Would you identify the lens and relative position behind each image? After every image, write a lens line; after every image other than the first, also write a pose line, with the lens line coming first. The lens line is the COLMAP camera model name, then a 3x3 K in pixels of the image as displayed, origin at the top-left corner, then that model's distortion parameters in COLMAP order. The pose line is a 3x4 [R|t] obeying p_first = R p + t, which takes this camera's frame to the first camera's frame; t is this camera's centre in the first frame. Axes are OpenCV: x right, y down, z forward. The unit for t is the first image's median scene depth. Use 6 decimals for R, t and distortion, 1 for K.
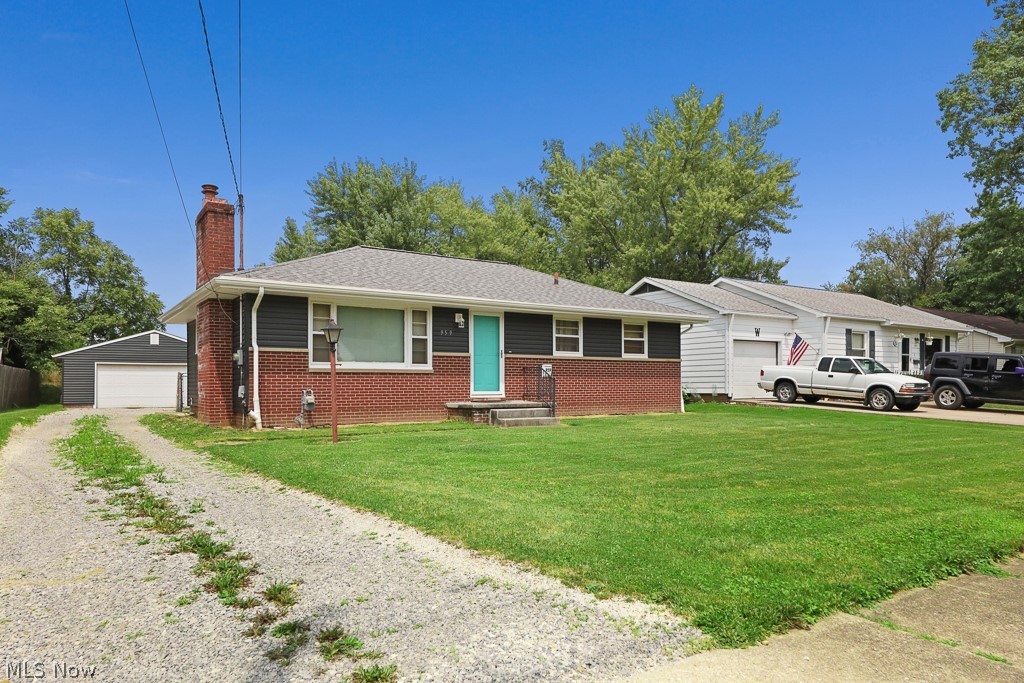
lens RADIAL K [[679.3, 0, 520.5], [0, 679.3, 375.5], [0, 0, 1]] dist [0.004827, 0.003439]
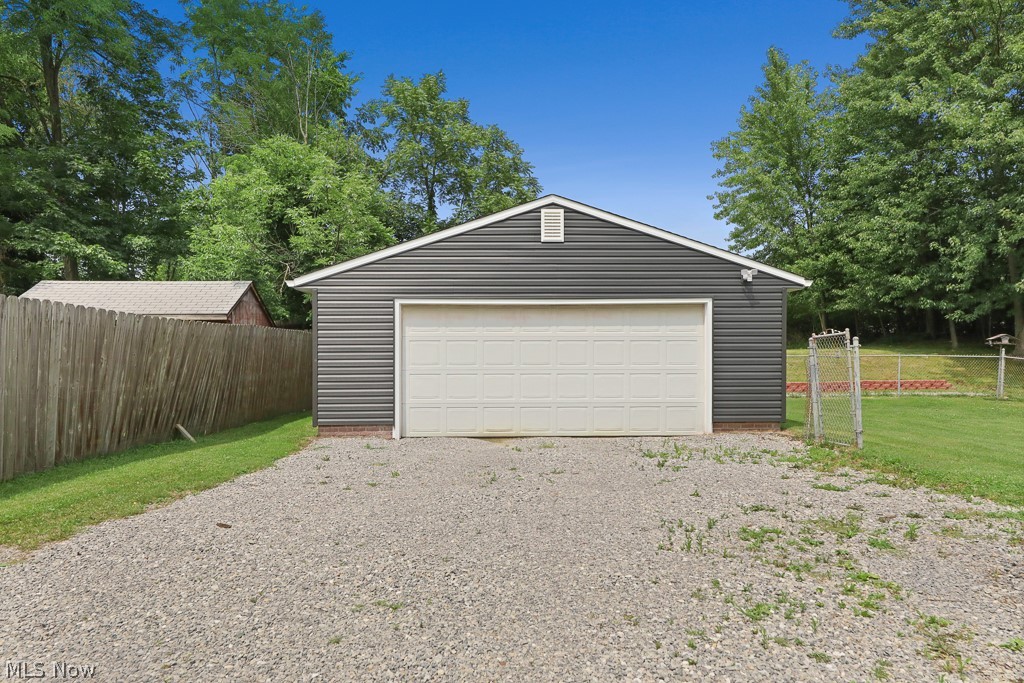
lens RADIAL K [[679.3, 0, 520.5], [0, 679.3, 375.5], [0, 0, 1]] dist [0.004827, 0.003439]
pose [[0.856346, 0.018970, -0.516054, -0.383595], [0.003337, 0.999101, 0.042263, 0.003346], [0.516392, -0.037914, 0.855513, 0.714690]]
